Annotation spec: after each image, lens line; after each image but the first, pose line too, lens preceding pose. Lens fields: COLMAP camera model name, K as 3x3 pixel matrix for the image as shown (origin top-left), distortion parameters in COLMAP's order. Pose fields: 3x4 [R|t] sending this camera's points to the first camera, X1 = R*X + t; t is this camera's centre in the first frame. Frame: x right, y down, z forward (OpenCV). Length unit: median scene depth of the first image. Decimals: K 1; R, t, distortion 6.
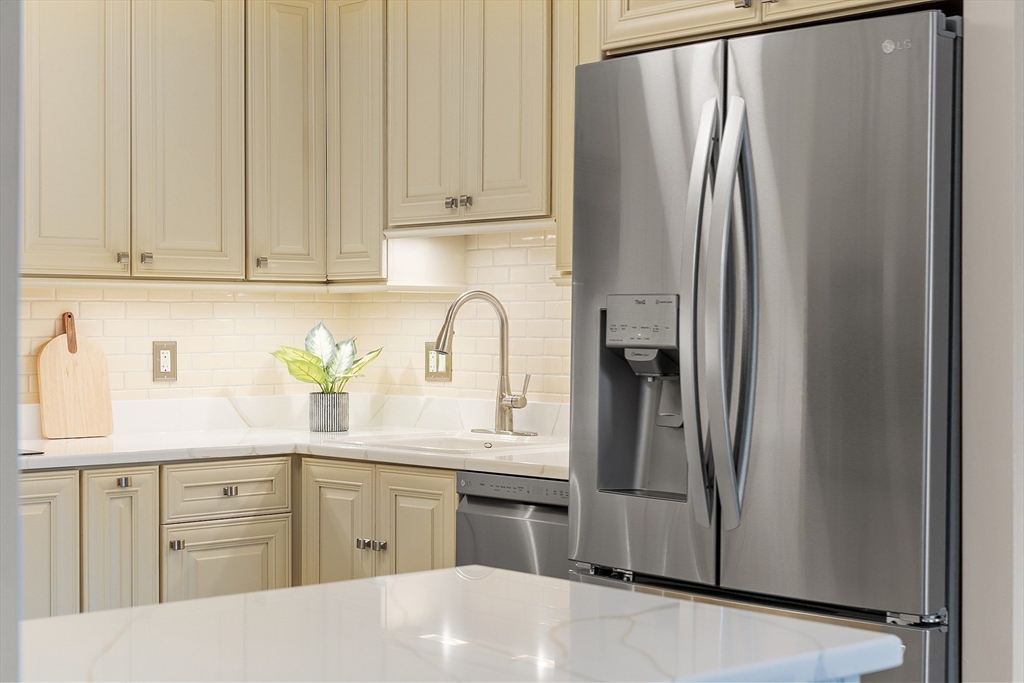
lens RADIAL K [[570.6, 0, 510.8], [0, 570.6, 347.4], [0, 0, 1]] dist [0.001993, -0.000050]
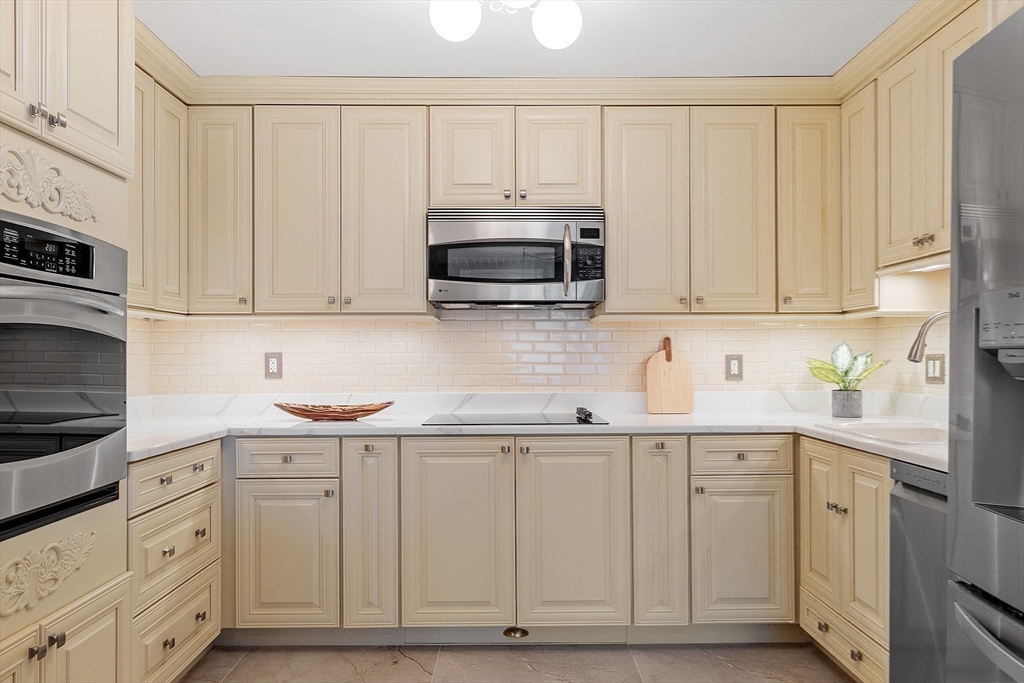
lens RADIAL K [[570.6, 0, 510.8], [0, 570.6, 347.4], [0, 0, 1]] dist [0.001993, -0.000050]
pose [[0.897827, -0.007192, -0.440289, -0.406926], [0.007727, 0.999970, -0.000578, -0.030433], [0.440280, -0.002883, 0.897856, -0.599706]]
